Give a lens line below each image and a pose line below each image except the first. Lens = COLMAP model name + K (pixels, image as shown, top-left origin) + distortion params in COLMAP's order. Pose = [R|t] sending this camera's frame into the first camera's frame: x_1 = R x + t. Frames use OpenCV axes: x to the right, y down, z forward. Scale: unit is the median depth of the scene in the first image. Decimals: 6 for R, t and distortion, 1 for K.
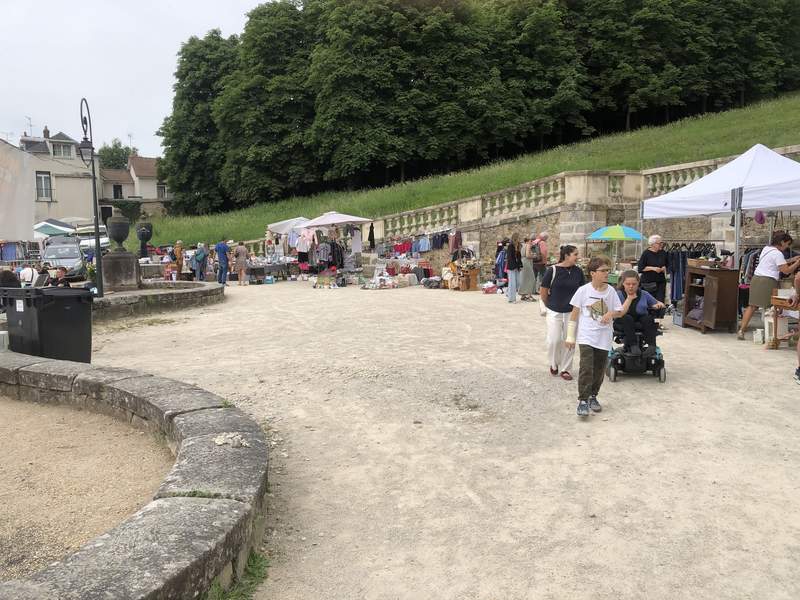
lens RADIAL K [[658.9, 0, 395.3], [0, 658.9, 296.4], [0, 0, 1]] dist [0.043805, -0.045138]
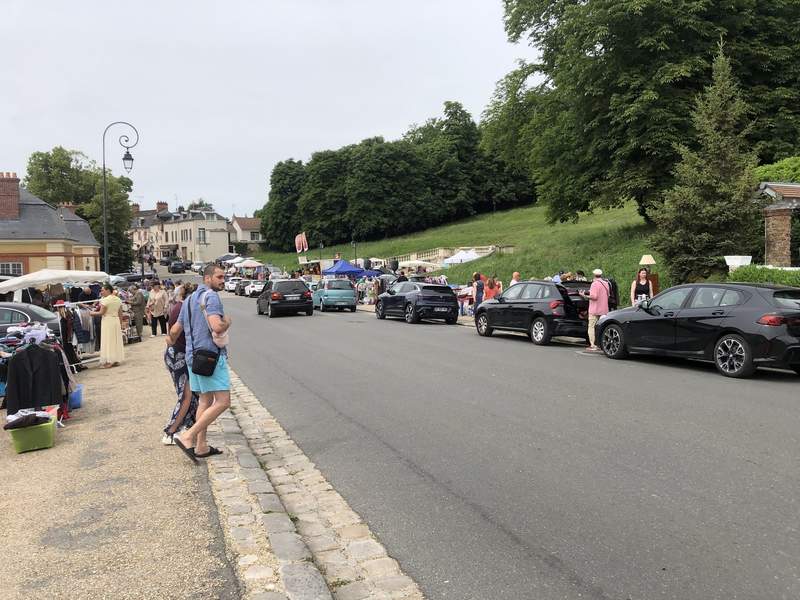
lens RADIAL K [[658.9, 0, 395.3], [0, 658.9, 296.4], [0, 0, 1]] dist [0.043805, -0.045138]
pose [[0.998438, -0.002053, 0.055831, -0.084608], [0.003458, 0.999680, -0.025071, 0.077026], [-0.055761, 0.025225, 0.998125, -1.185963]]
